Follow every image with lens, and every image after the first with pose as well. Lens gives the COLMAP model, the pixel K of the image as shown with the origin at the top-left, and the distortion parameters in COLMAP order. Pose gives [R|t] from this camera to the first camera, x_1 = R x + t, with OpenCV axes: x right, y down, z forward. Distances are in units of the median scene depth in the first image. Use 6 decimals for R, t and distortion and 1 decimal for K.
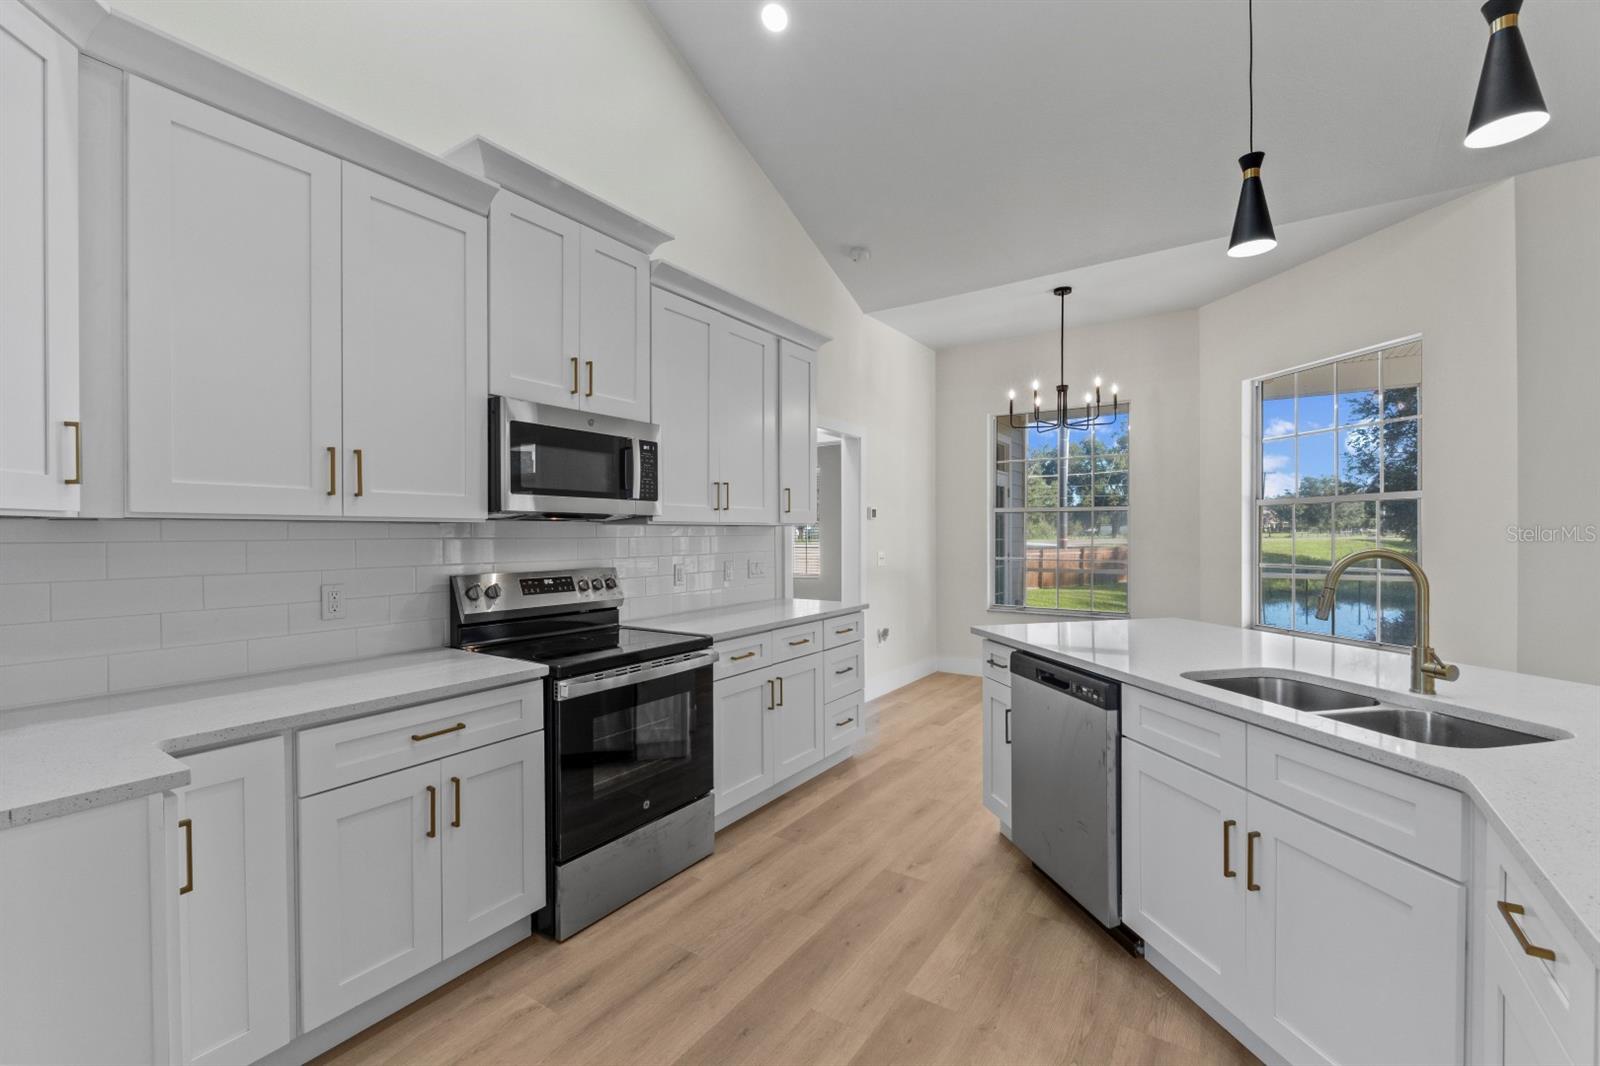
lens RADIAL K [[680.2, 0, 800.0], [0, 680.2, 533.0], [0, 0, 1]] dist [0.001220, 0.000098]
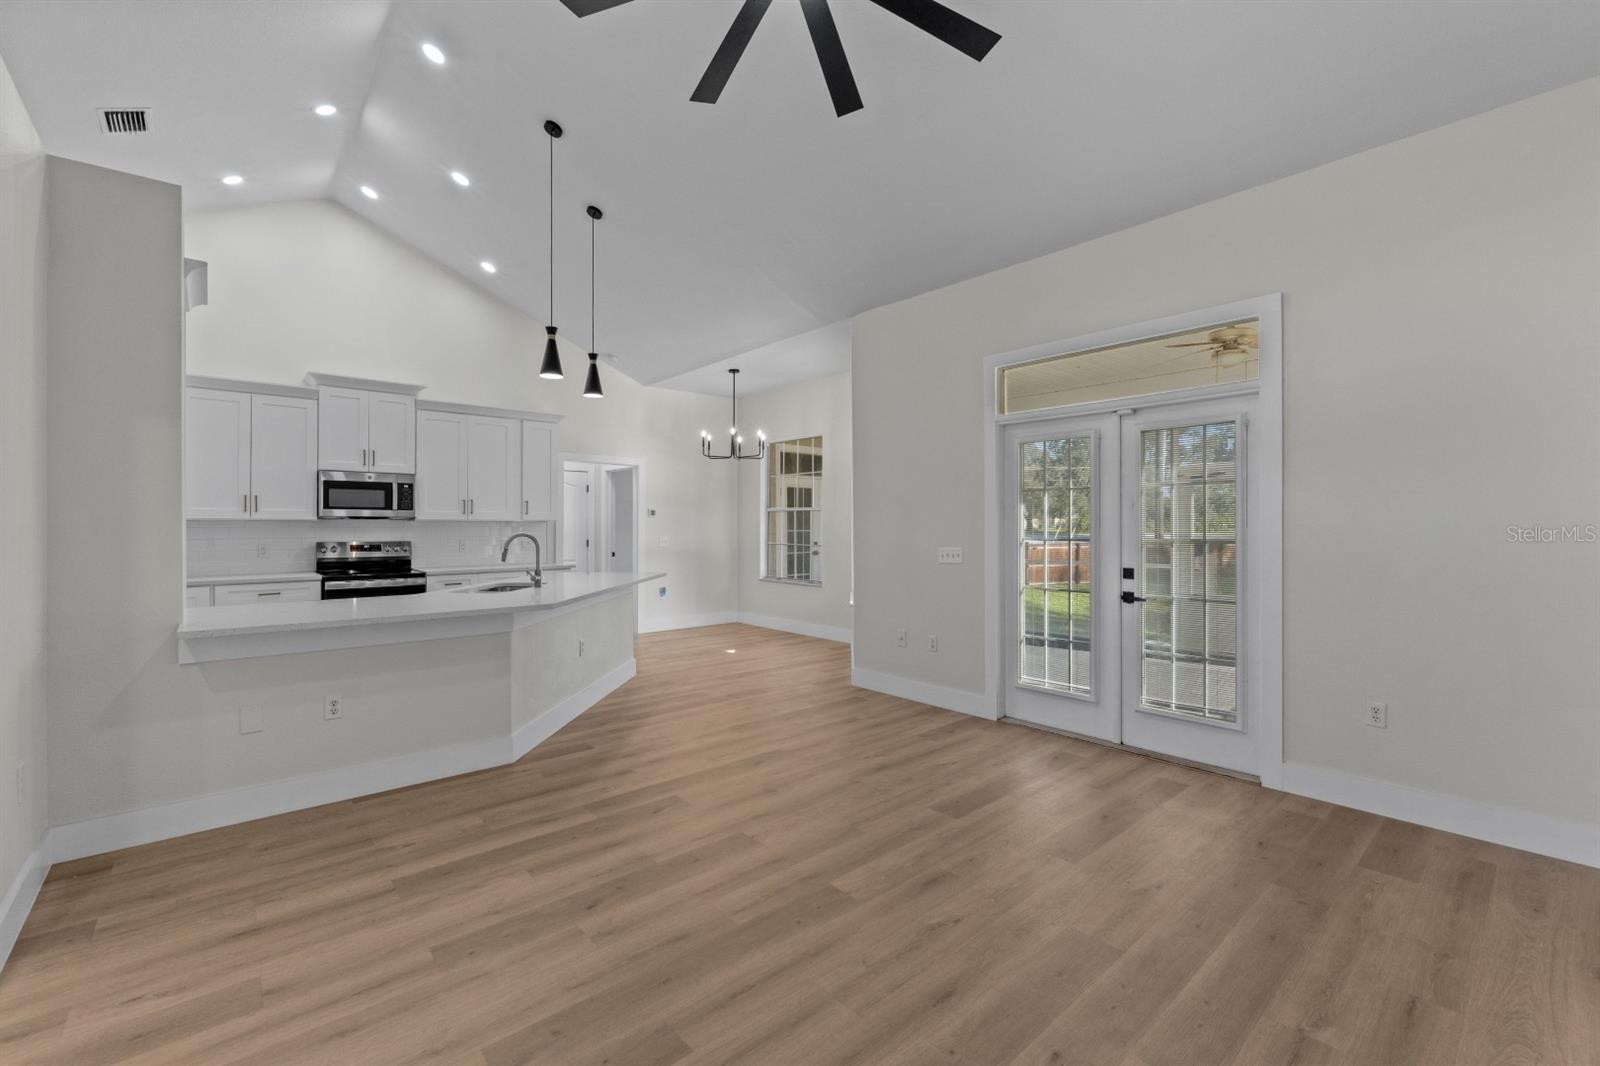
lens RADIAL K [[681.2, 0, 801.4], [0, 681.2, 521.7], [0, 0, 1]] dist [0.000047, -0.000151]
pose [[0.962229, -0.001817, -0.272236, 1.676596], [-0.000050, 0.999977, -0.006850, 0.004689], [0.272242, 0.006605, 0.962206, -0.807596]]
